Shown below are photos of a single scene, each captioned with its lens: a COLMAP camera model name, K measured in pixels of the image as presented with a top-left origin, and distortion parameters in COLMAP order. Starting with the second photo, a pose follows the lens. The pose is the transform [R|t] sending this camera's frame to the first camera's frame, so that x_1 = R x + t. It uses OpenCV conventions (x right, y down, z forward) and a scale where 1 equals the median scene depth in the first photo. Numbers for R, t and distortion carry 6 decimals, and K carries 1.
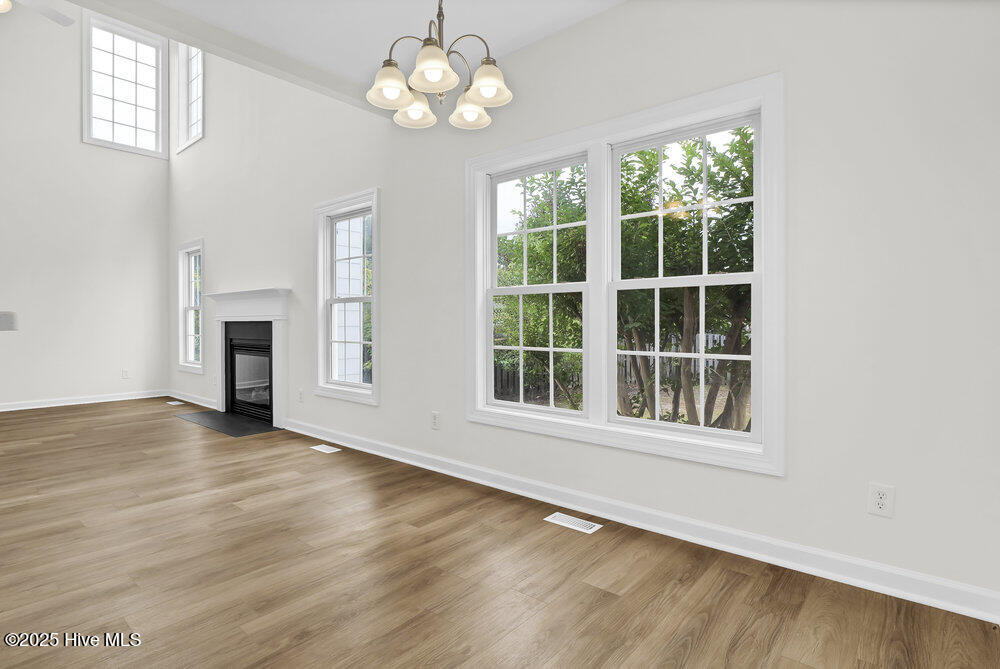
lens RADIAL K [[510.7, 0, 500.0], [0, 510.7, 334.5], [0, 0, 1]] dist [-0.022368, 0.000050]
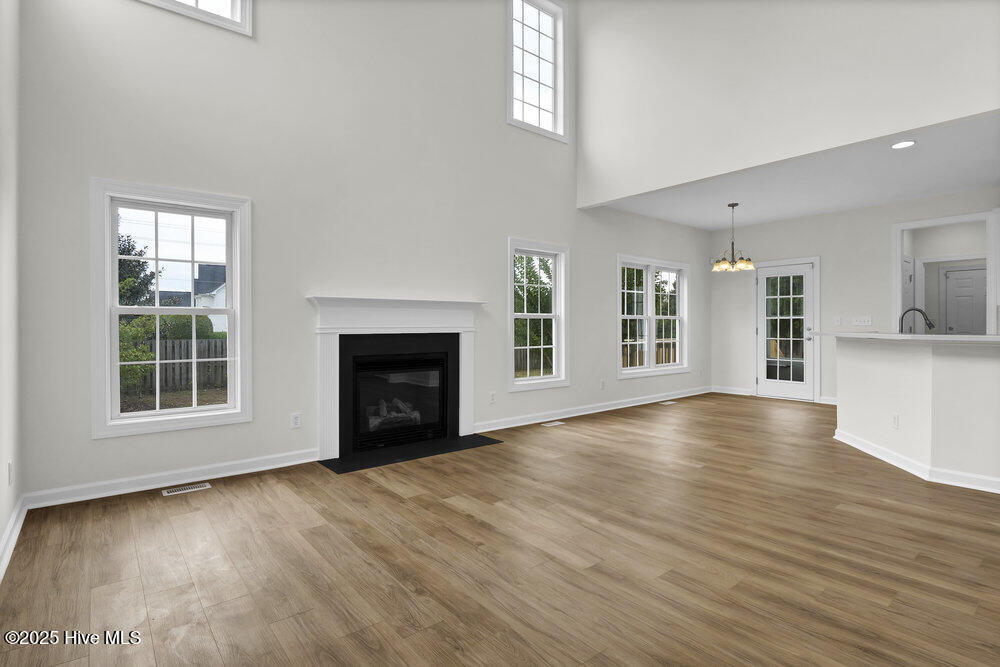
lens RADIAL K [[500.5, 0, 500.9], [0, 500.5, 329.3], [0, 0, 1]] dist [-0.011872, 0.000632]
pose [[0.160413, -0.010872, 0.986990, -1.222371], [0.023805, 0.999691, 0.007143, -0.033084], [-0.986763, 0.022350, 0.160622, 0.653521]]
